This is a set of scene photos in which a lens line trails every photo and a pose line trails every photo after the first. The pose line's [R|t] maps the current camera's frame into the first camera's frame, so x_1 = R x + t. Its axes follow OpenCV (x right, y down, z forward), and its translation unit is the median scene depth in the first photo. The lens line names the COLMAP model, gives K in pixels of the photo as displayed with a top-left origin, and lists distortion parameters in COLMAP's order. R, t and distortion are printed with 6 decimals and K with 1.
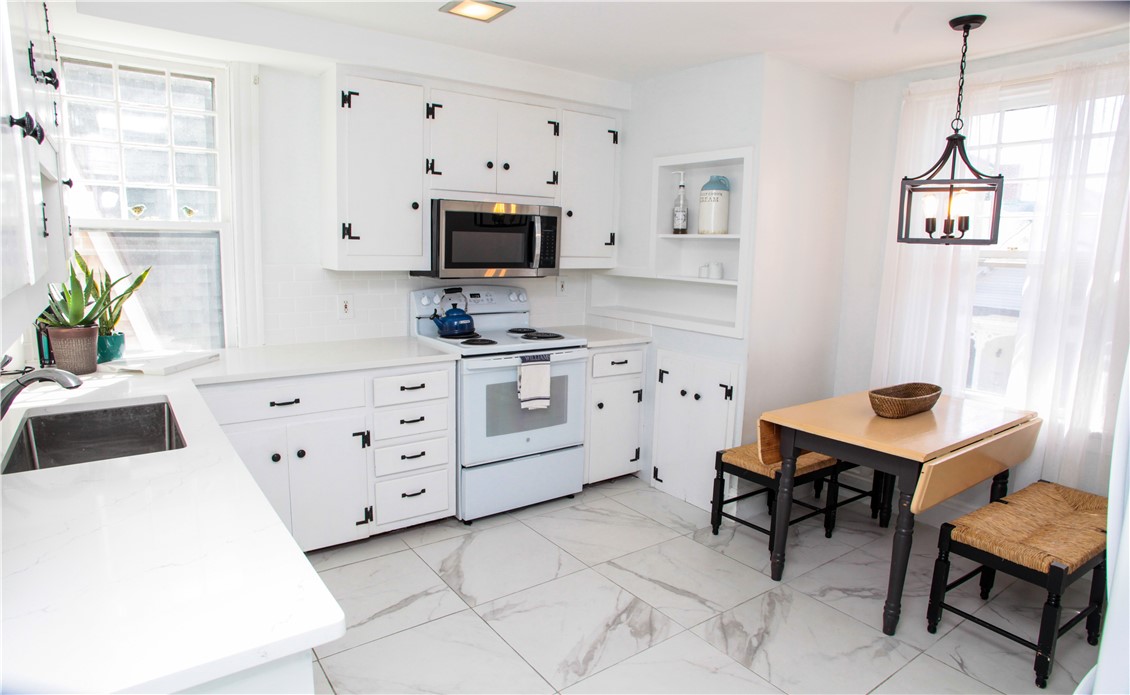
lens RADIAL K [[658.9, 0, 565.0], [0, 658.9, 347.5], [0, 0, 1]] dist [0.000532, 0.000933]
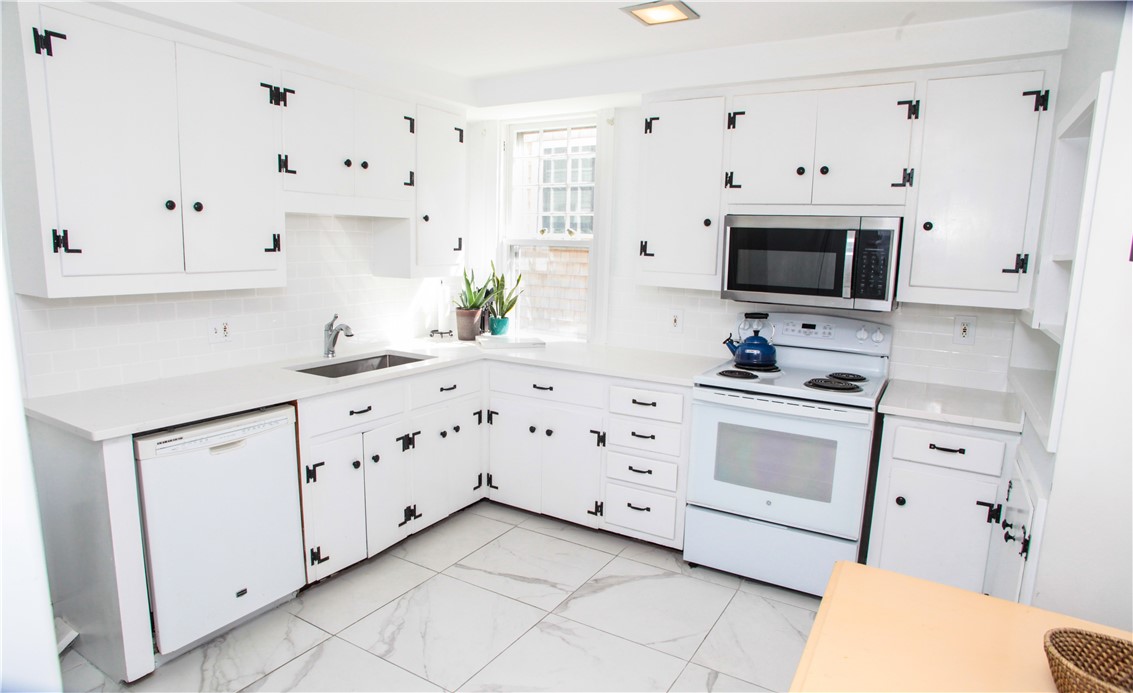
lens RADIAL K [[669.5, 0, 566.9], [0, 669.5, 358.4], [0, 0, 1]] dist [-0.022973, 0.000916]
pose [[0.402827, 0.154296, -0.902177, 0.589889], [-0.161877, 0.982160, 0.095696, -0.080142], [0.900847, 0.107493, 0.420618, 0.423069]]
